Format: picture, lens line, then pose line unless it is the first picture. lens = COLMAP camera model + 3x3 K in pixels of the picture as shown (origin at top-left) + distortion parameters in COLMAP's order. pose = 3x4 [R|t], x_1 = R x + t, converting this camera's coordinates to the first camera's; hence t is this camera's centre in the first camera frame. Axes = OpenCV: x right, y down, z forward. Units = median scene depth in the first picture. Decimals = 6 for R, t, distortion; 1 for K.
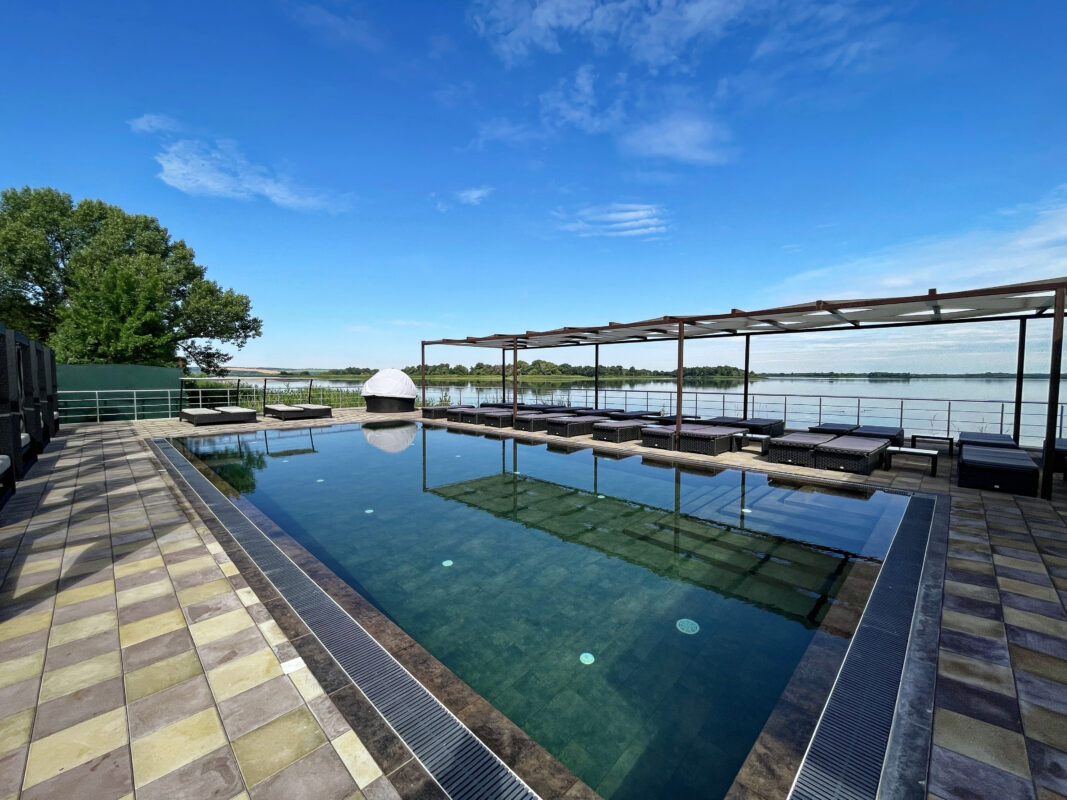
lens RADIAL K [[429.5, 0, 541.8], [0, 429.5, 395.3], [0, 0, 1]] dist [-0.002804, 0.000177]
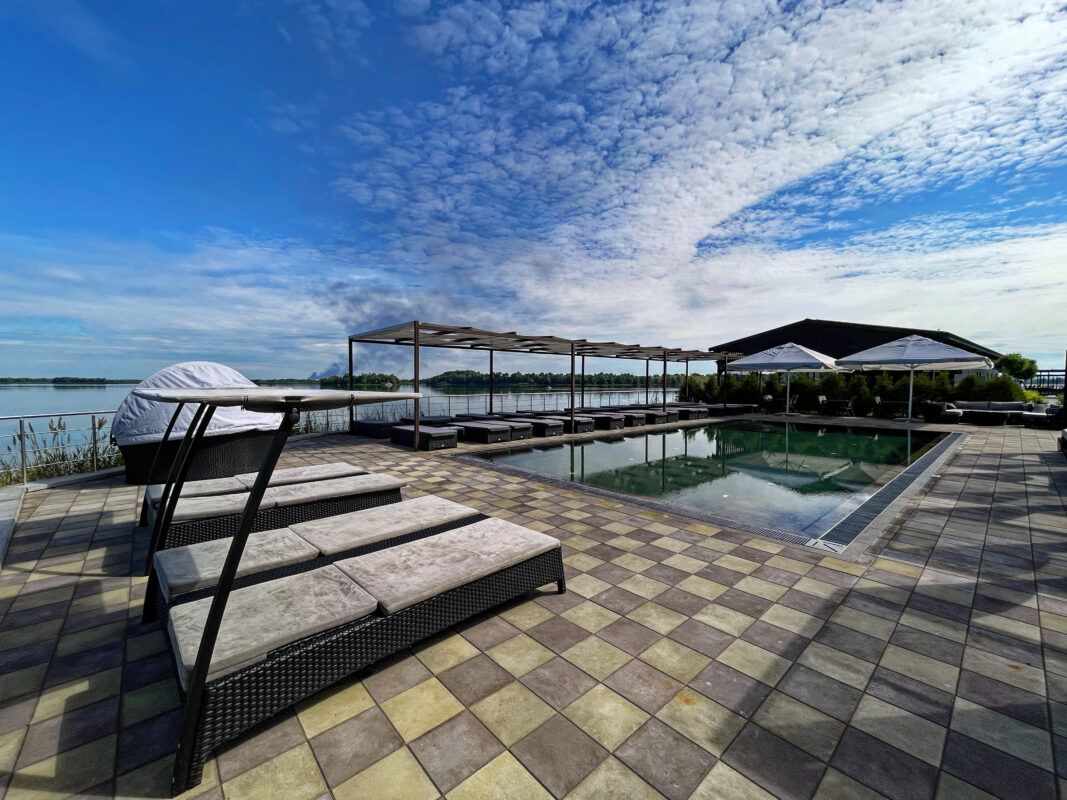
lens RADIAL K [[429.5, 0, 529.7], [0, 429.5, 403.0], [0, 0, 1]] dist [-0.002804, 0.000177]
pose [[0.082770, -0.047575, 0.995432, -1.031653], [0.042753, 0.998110, 0.044148, -0.041531], [-0.995651, 0.038904, 0.084647, 0.957105]]
